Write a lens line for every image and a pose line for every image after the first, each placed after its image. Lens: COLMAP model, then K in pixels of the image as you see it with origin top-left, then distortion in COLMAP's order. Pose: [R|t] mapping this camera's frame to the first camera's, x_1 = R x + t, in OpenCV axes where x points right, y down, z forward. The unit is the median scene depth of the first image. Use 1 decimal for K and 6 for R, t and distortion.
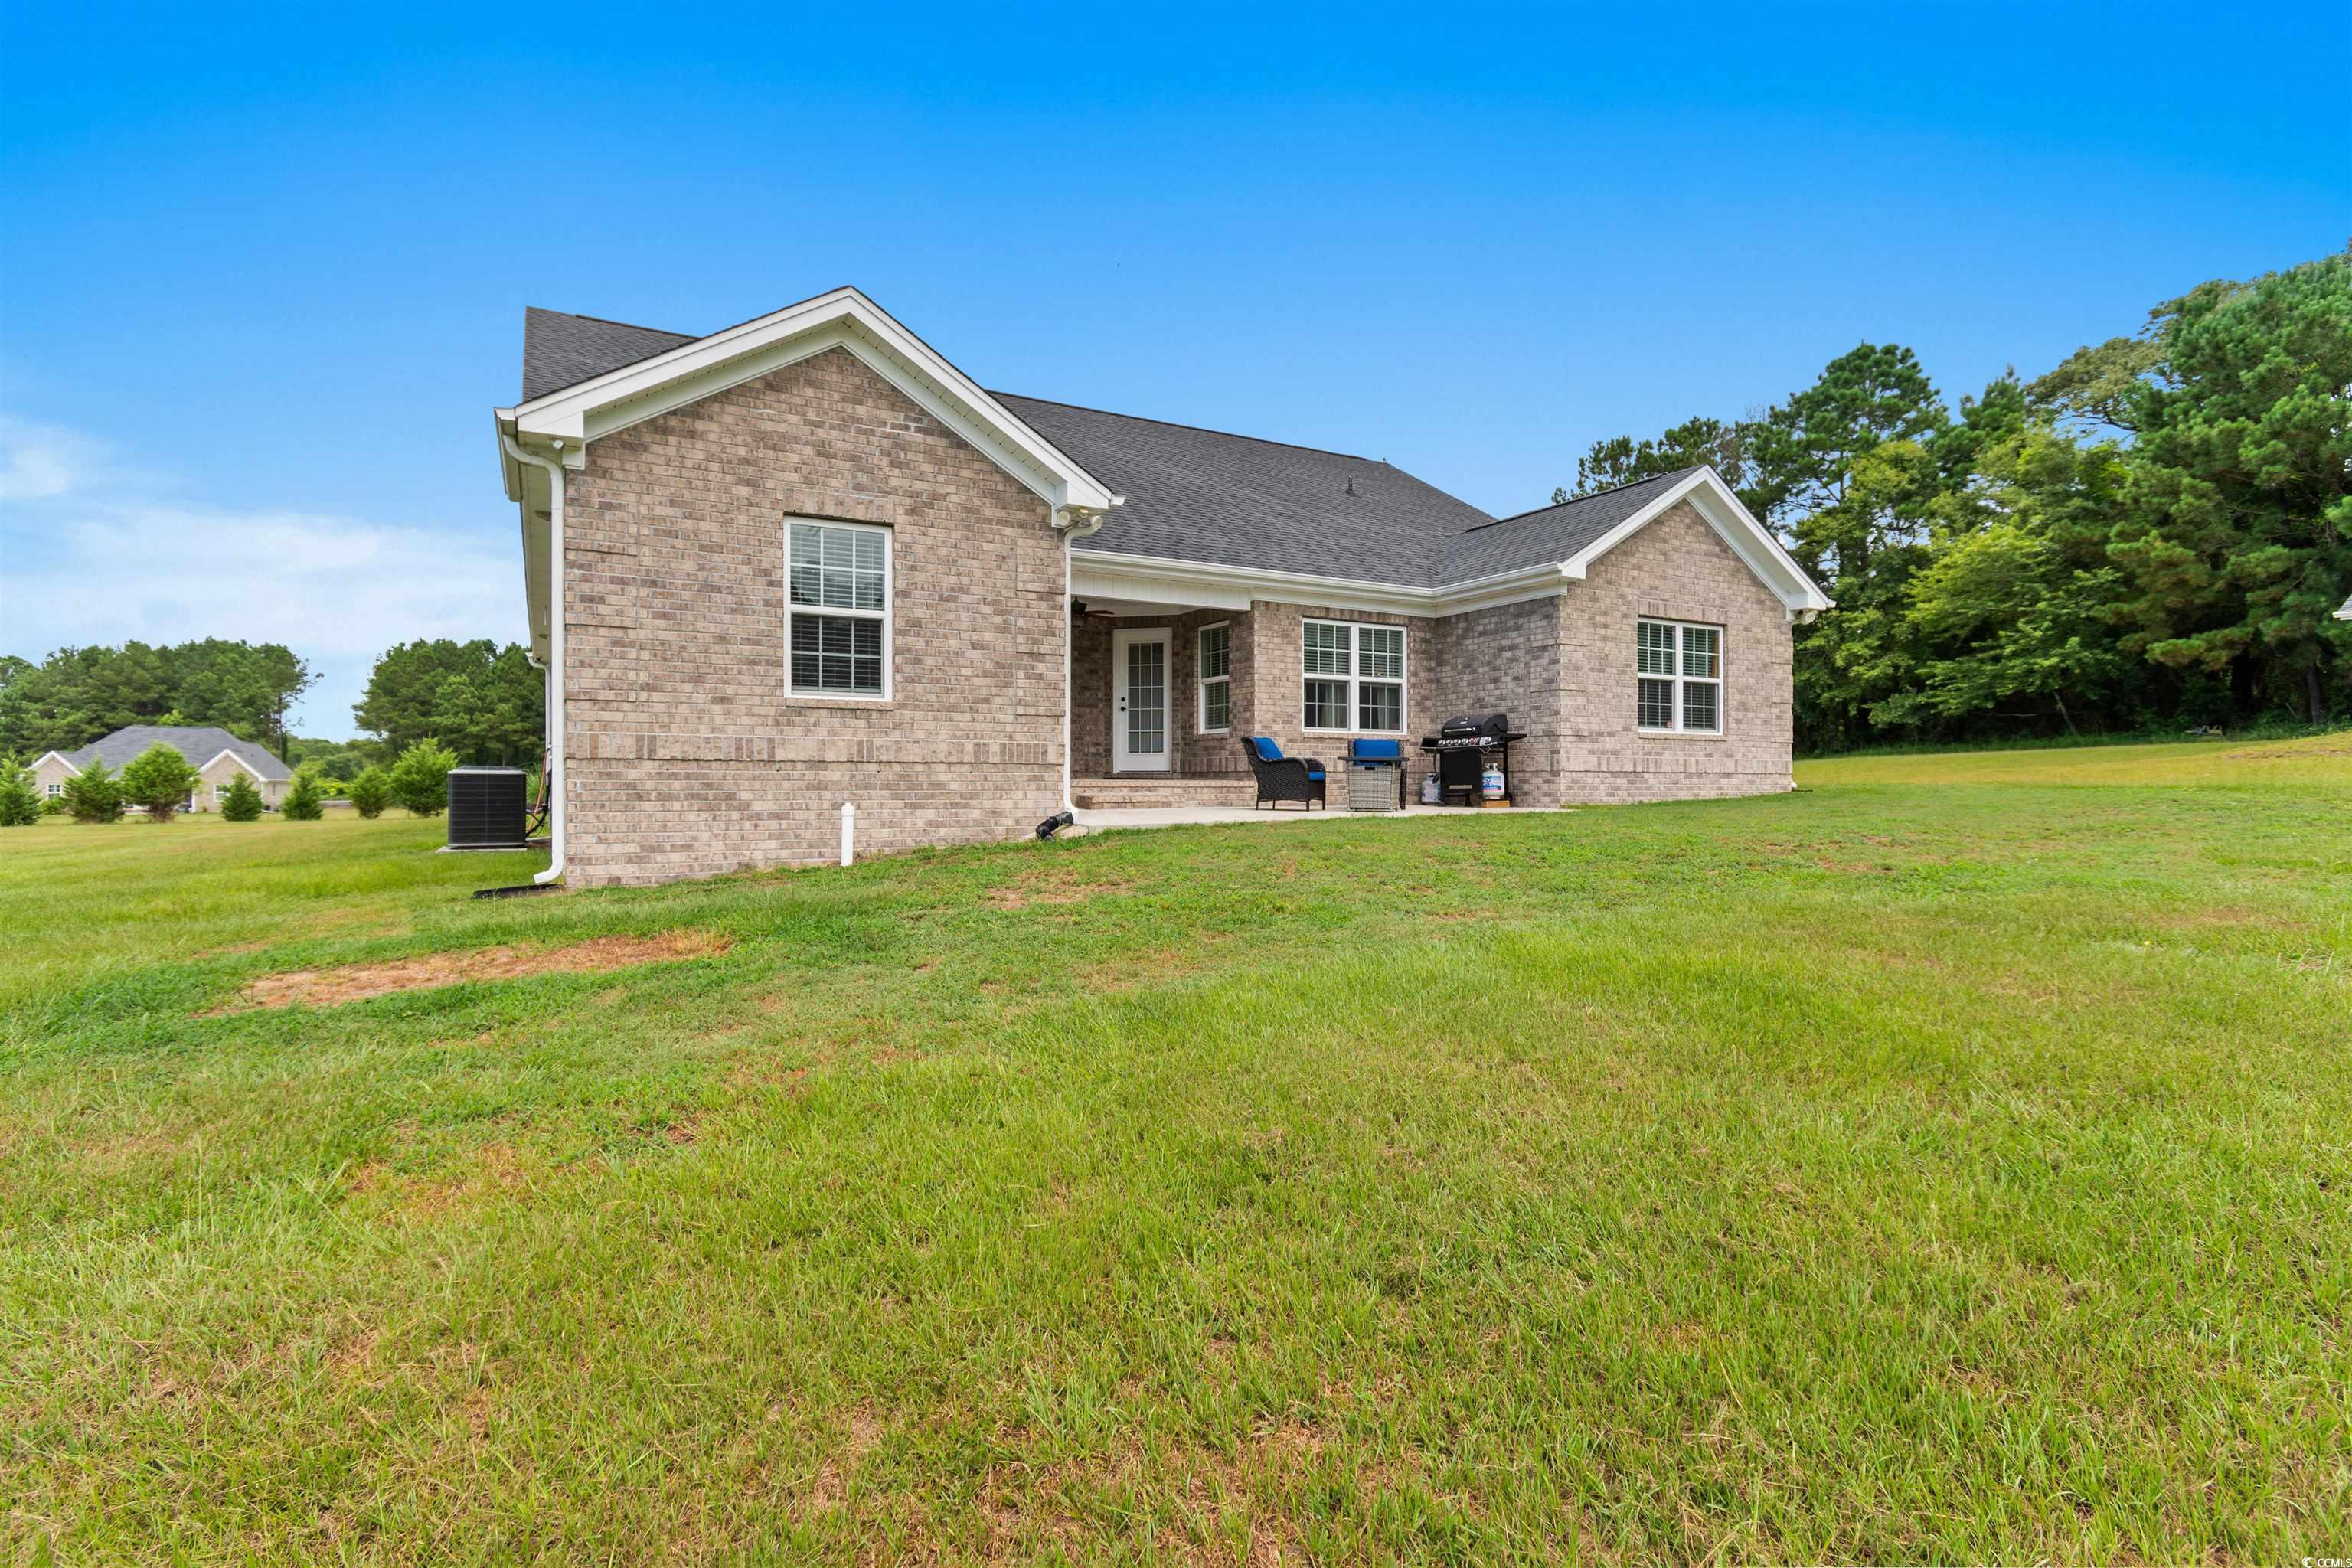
lens RADIAL K [[1113.6, 0, 1176.0], [0, 1113.6, 784.0], [0, 0, 1]] dist [0.009954, -0.007607]
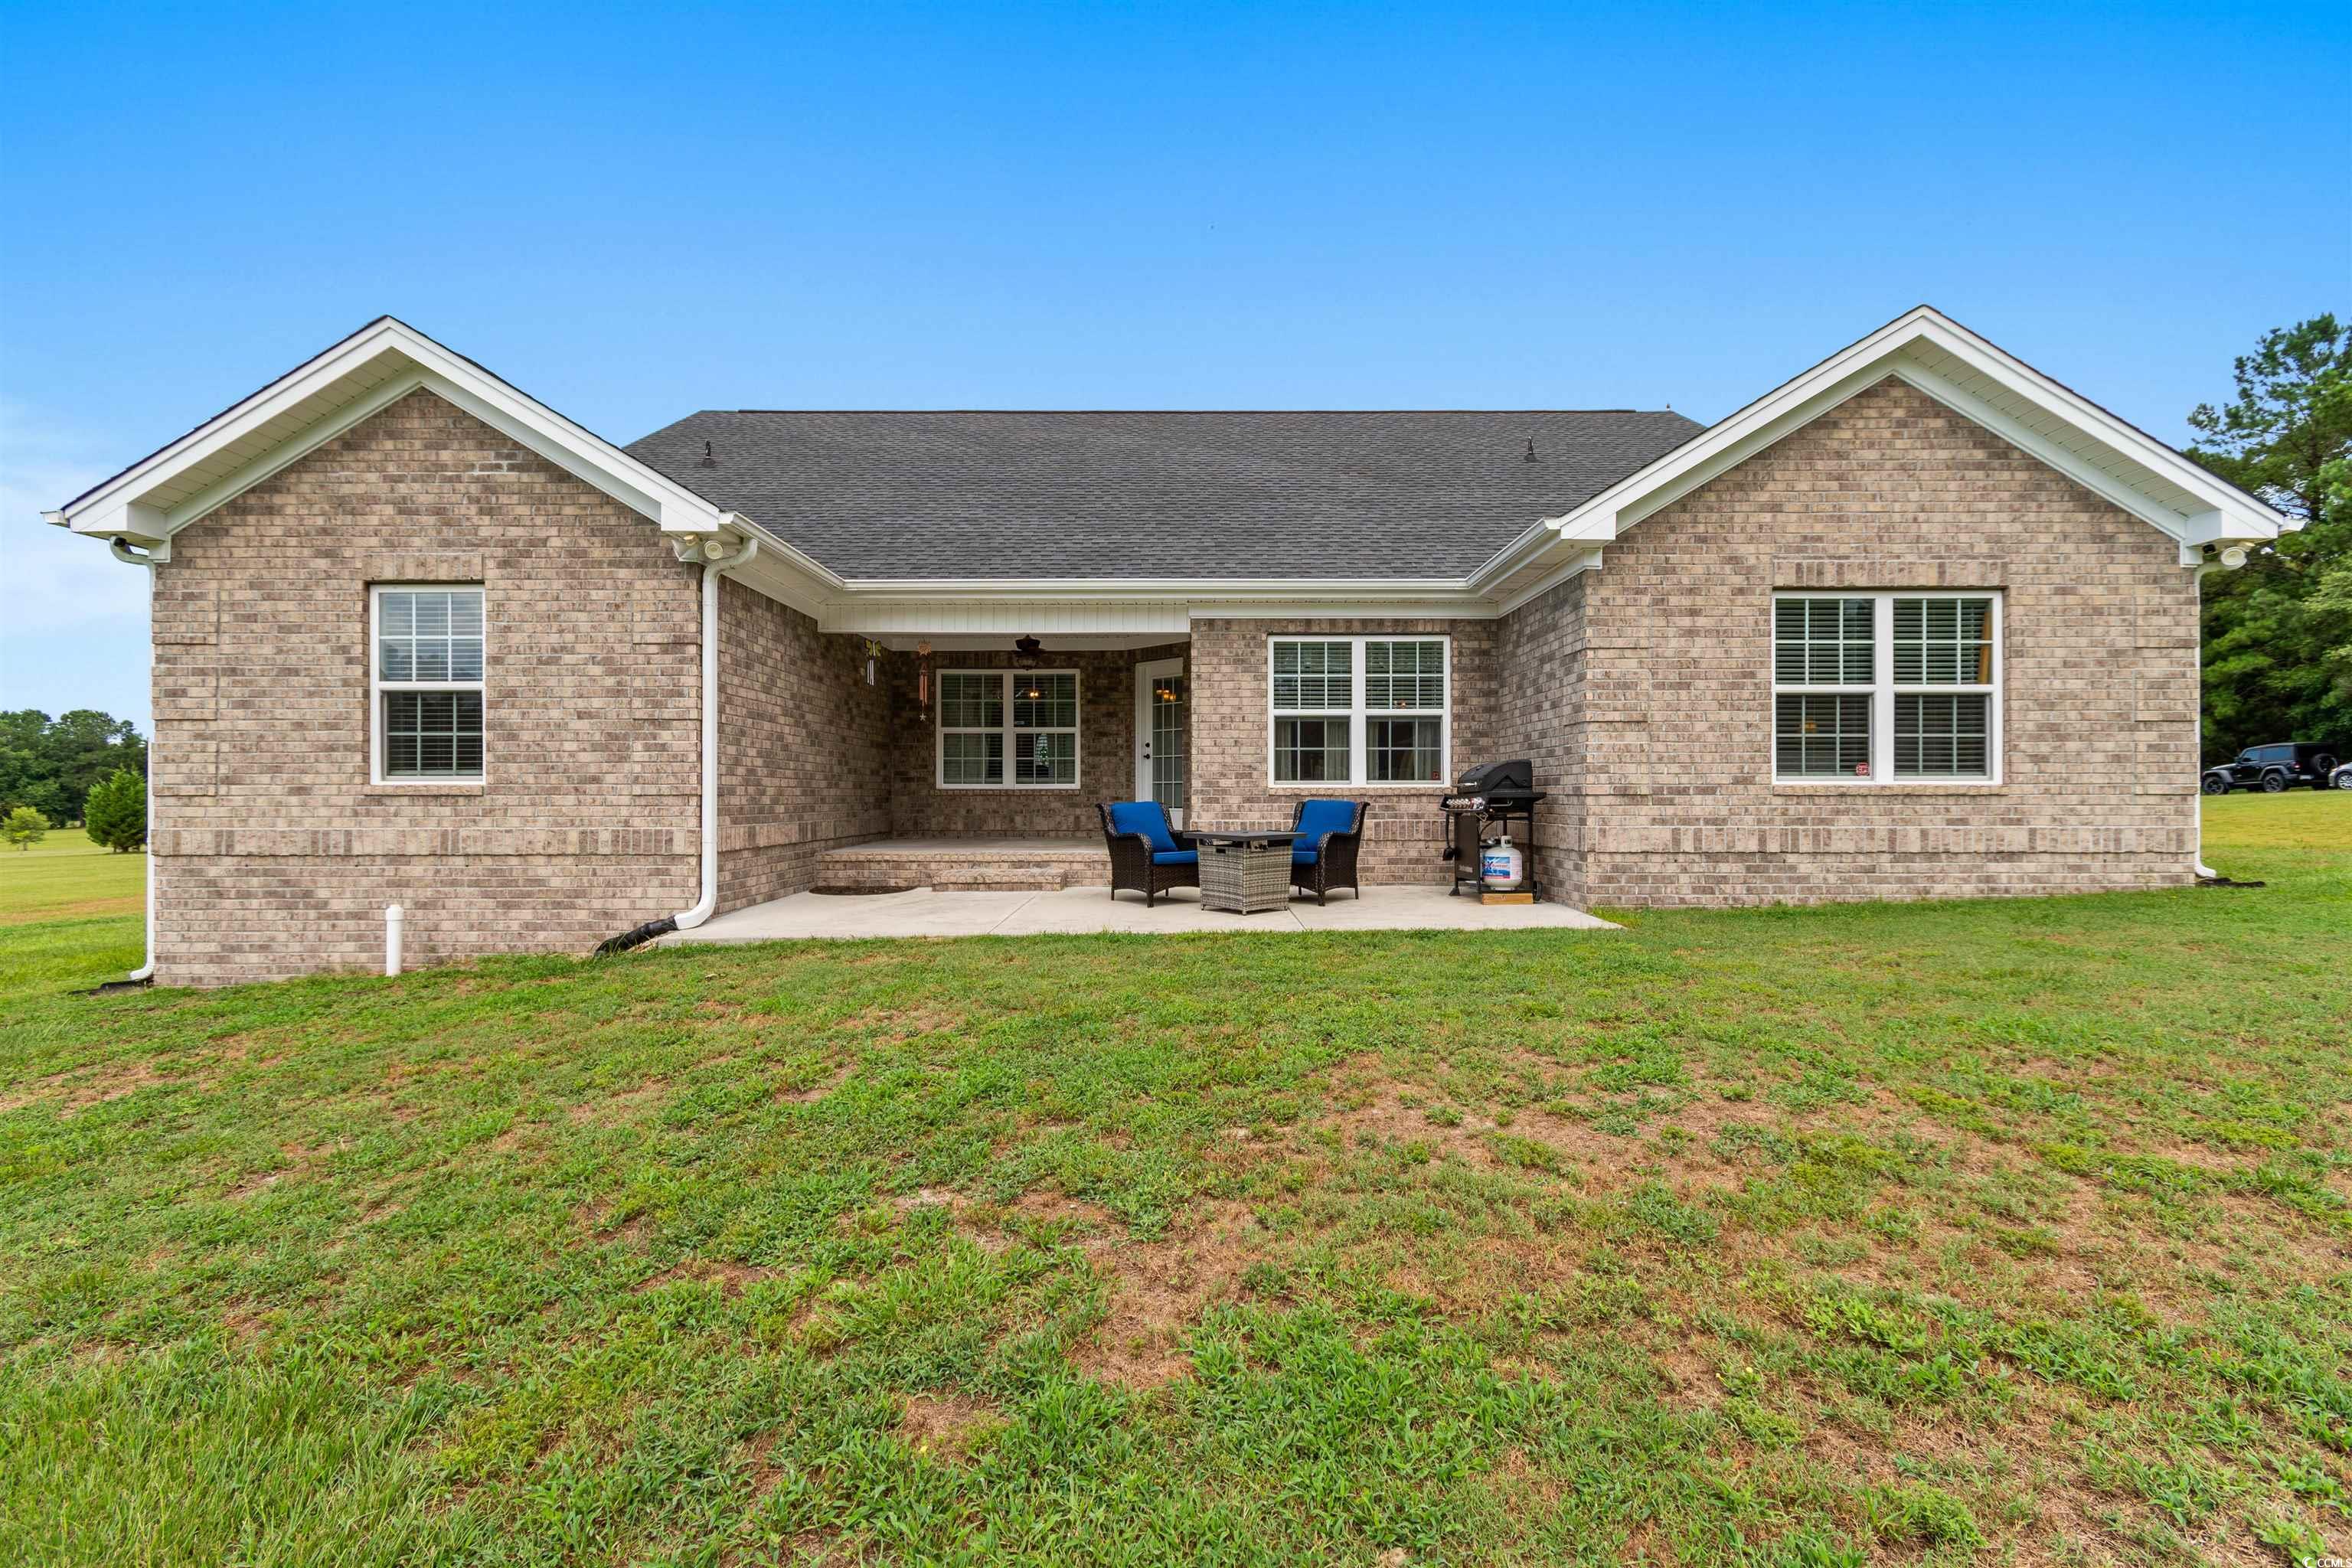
lens RADIAL K [[1038.0, 0, 1158.6], [0, 1038.0, 803.6], [0, 0, 1]] dist [0.003101, -0.000183]
pose [[0.876347, -0.001087, -0.481679, 0.583278], [0.003600, 0.999984, 0.004294, -0.059652], [0.481667, -0.005497, 0.876337, 0.529992]]
